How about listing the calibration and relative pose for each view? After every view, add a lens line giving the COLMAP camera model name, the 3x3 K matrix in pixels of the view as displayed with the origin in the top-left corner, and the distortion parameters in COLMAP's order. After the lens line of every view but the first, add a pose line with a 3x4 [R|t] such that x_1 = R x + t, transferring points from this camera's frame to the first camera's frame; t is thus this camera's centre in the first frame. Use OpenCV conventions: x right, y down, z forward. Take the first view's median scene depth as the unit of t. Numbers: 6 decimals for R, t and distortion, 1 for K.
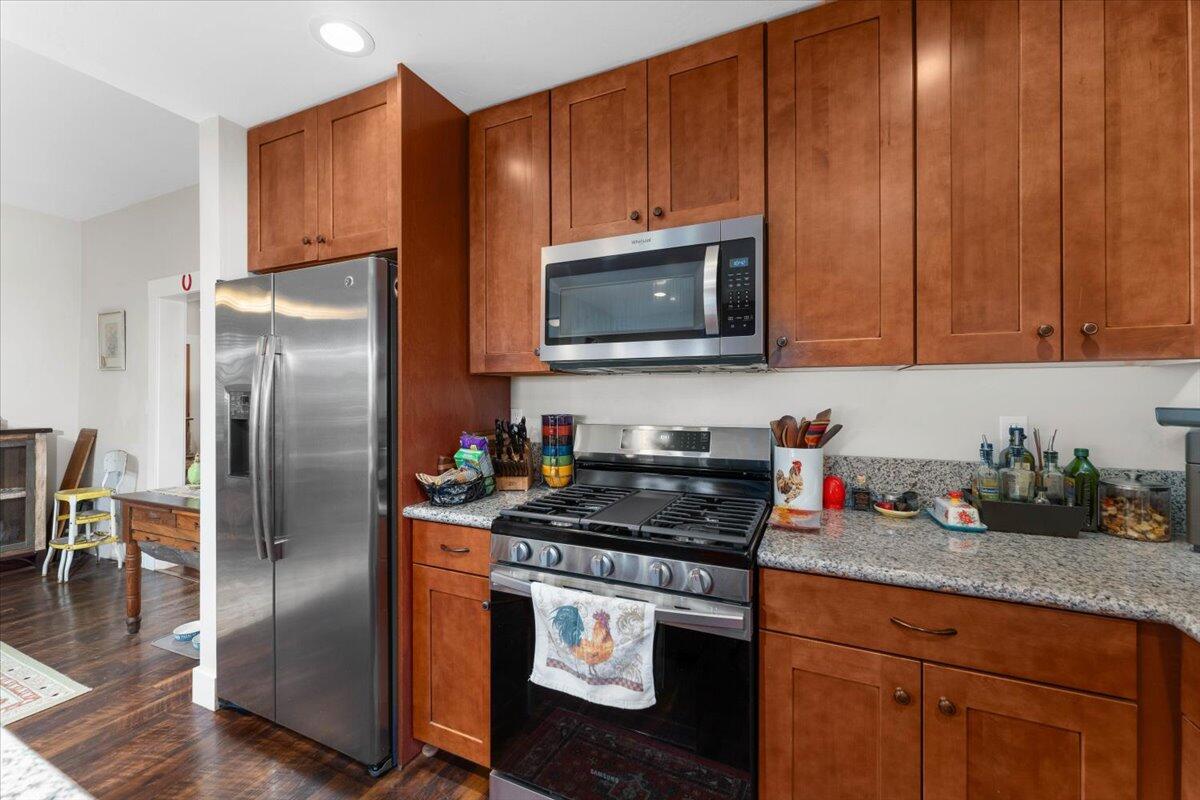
lens RADIAL K [[484.7, 0, 592.0], [0, 484.7, 397.9], [0, 0, 1]] dist [0.000441, -0.000026]
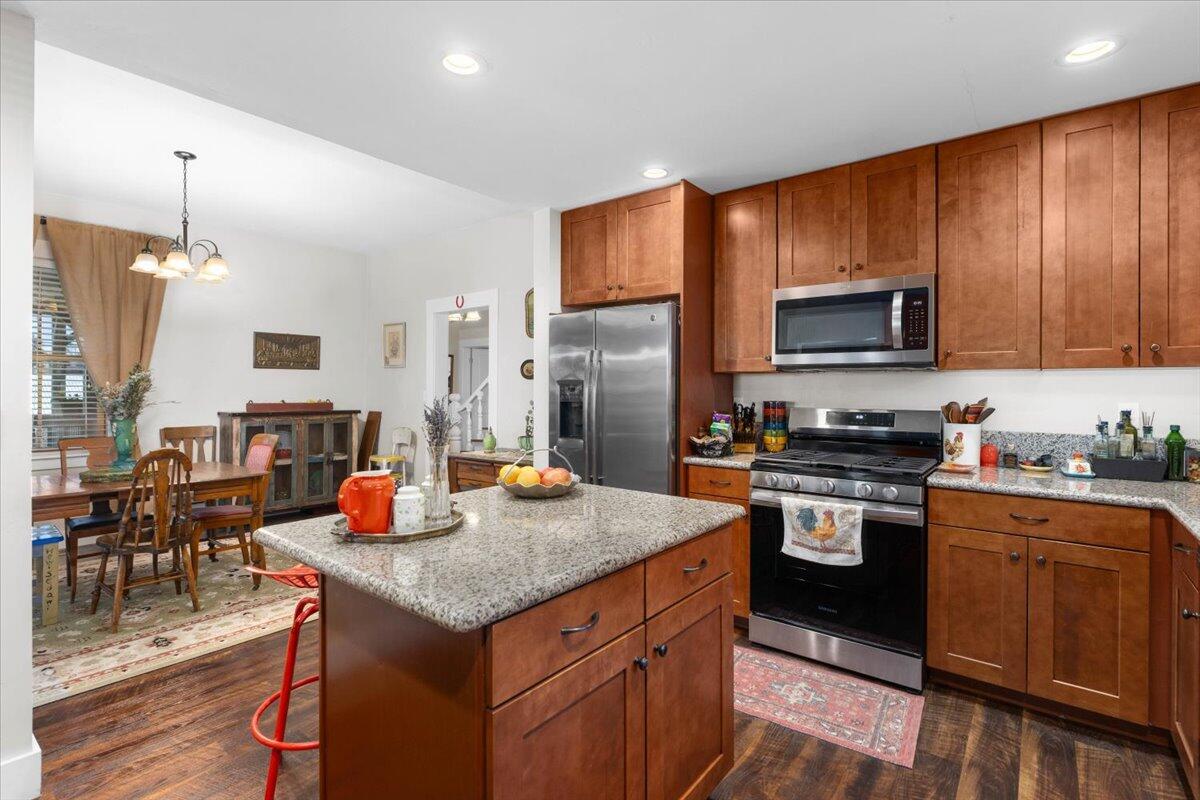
lens RADIAL K [[562.8, 0, 590.4], [0, 562.8, 391.7], [0, 0, 1]] dist [-0.003611, 0.000975]
pose [[0.971603, 0.005122, -0.236563, -0.302532], [-0.004369, 0.999984, 0.003706, 0.005392], [0.236578, -0.002567, 0.971609, -1.054805]]
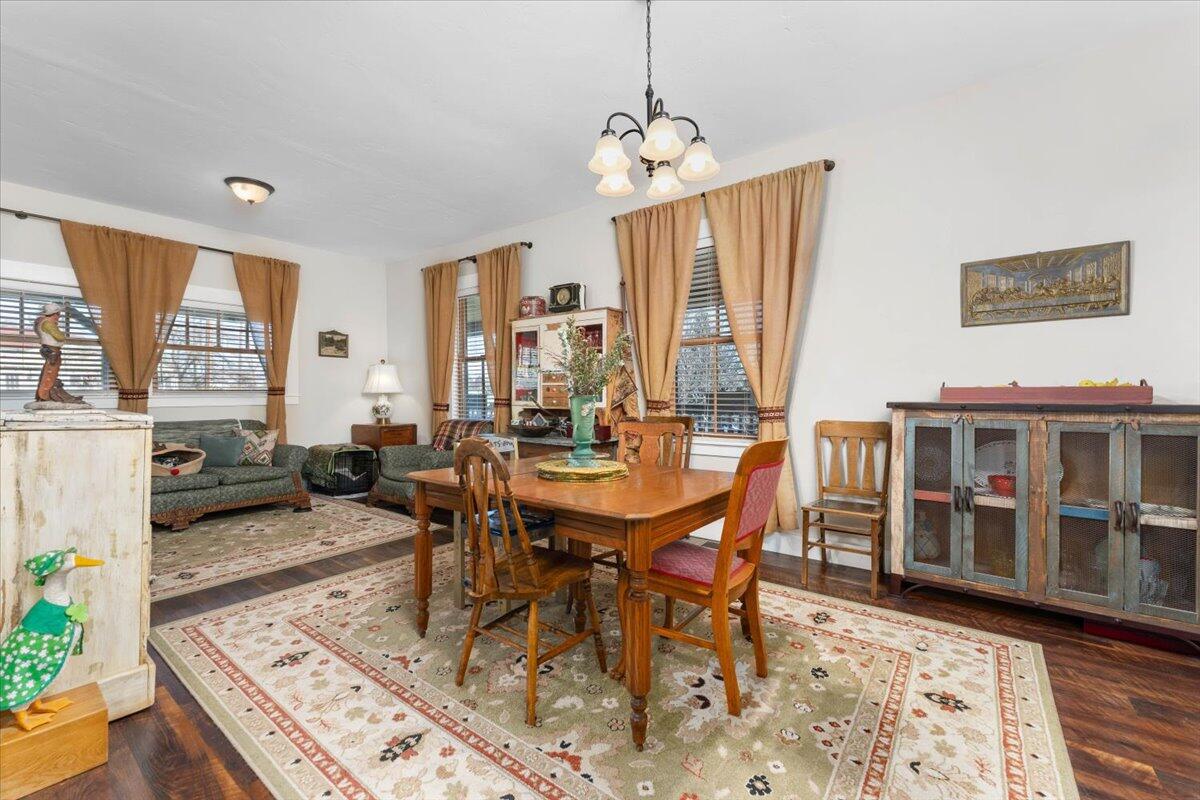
lens RADIAL K [[484.7, 0, 590.6], [0, 484.7, 398.6], [0, 0, 1]] dist [0.000441, -0.000026]
pose [[-0.212217, 0.009801, -0.977173, -1.323547], [0.002574, 0.999952, 0.009471, 0.132918], [0.977219, -0.000505, -0.212232, 1.211340]]
